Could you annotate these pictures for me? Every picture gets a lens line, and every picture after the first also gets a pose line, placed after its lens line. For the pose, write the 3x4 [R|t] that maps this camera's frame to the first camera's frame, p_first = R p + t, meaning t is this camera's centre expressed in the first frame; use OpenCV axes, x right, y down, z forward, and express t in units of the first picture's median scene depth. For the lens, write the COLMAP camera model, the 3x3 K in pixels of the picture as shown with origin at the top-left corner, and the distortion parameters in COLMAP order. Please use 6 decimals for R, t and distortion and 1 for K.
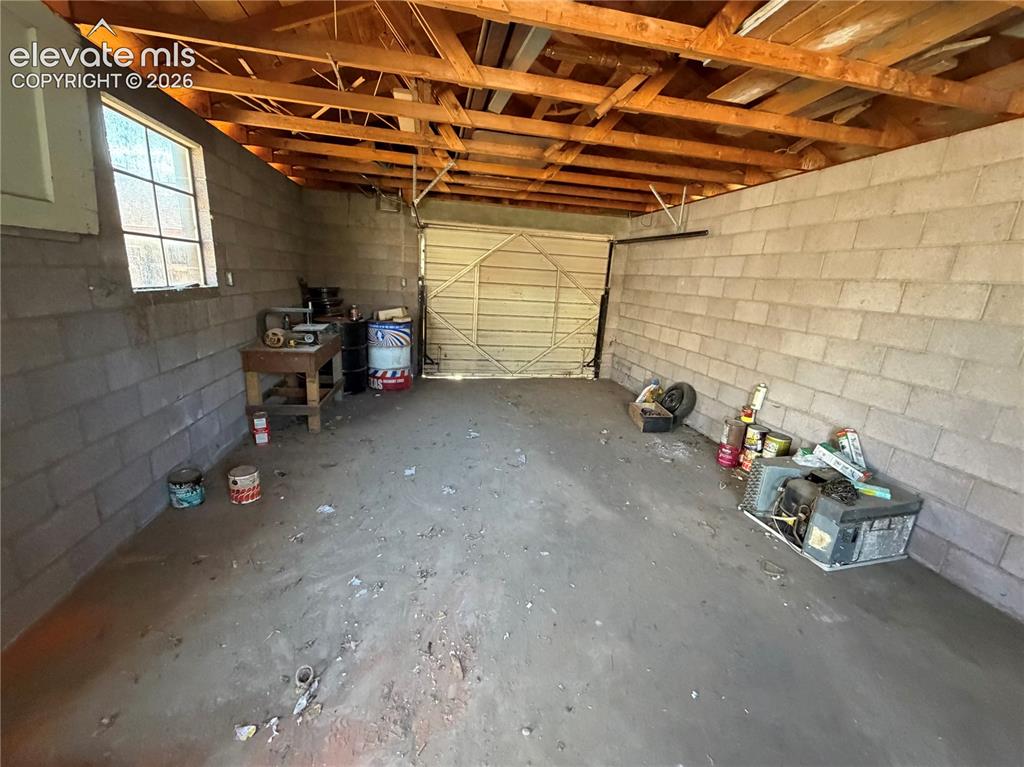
lens RADIAL K [[408.5, 0, 511.7], [0, 408.5, 382.1], [0, 0, 1]] dist [-0.001096, 0.000578]
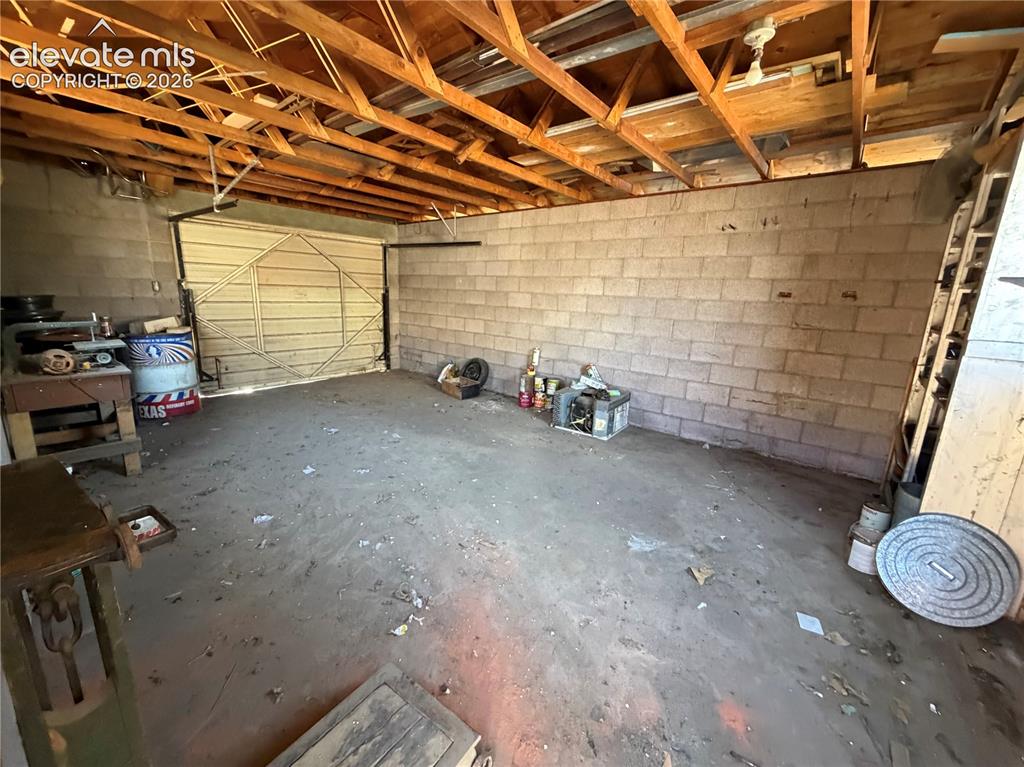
lens RADIAL K [[408.5, 0, 510.9], [0, 408.5, 381.6], [0, 0, 1]] dist [-0.001096, 0.000578]
pose [[0.770533, -0.168111, 0.614832, -0.391789], [0.168556, 0.983996, 0.057809, 0.024504], [-0.614710, 0.059090, 0.786537, -0.104410]]
